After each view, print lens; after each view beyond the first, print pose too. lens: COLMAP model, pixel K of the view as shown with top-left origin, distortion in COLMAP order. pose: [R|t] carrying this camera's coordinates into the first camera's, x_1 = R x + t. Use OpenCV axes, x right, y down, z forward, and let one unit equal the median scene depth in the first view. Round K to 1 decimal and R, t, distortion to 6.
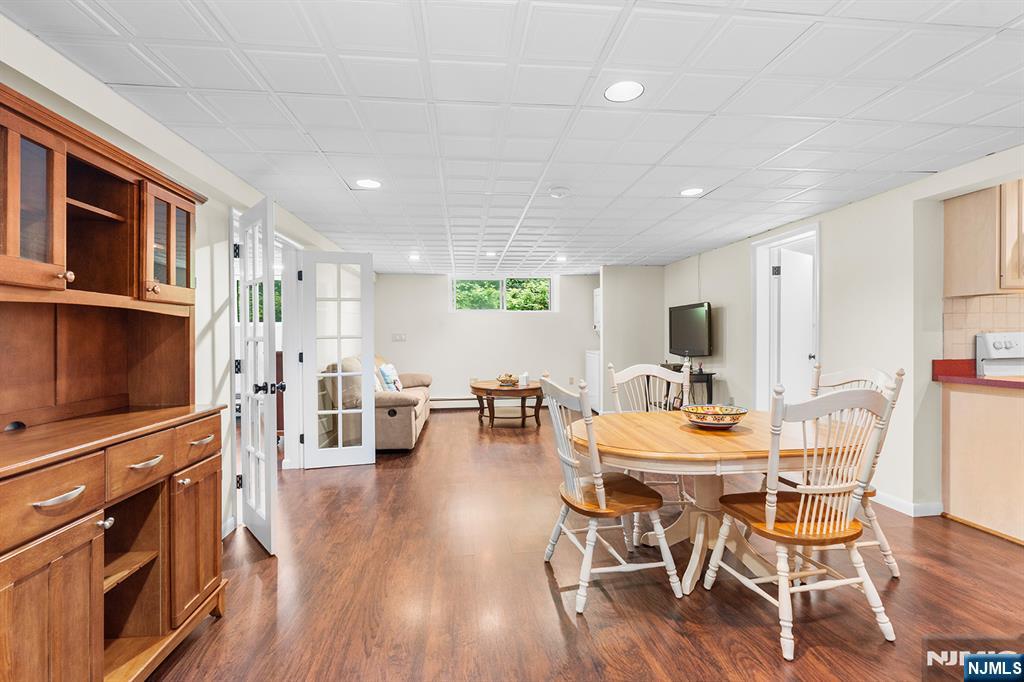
lens RADIAL K [[462.6, 0, 518.5], [0, 462.6, 337.3], [0, 0, 1]] dist [-0.011199, 0.001269]
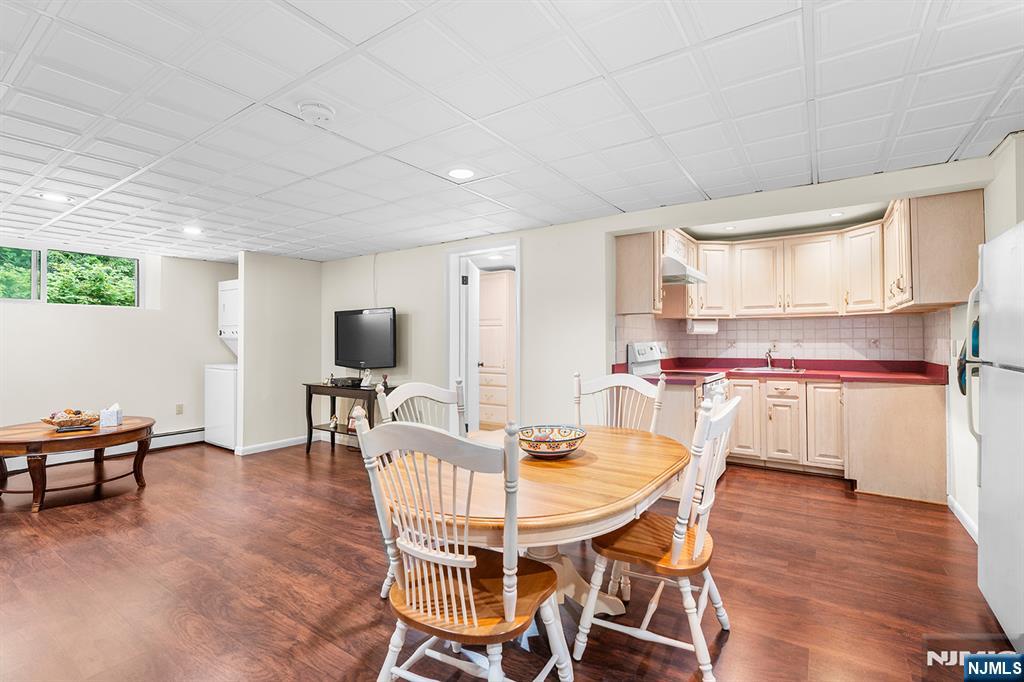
lens RADIAL K [[462.6, 0, 510.9], [0, 462.6, 340.4], [0, 0, 1]] dist [-0.011199, 0.001269]
pose [[0.655223, 0.003729, 0.755426, -0.103012], [0.002365, 0.999973, -0.006987, -0.004596], [-0.755432, 0.006364, 0.655196, 0.202665]]
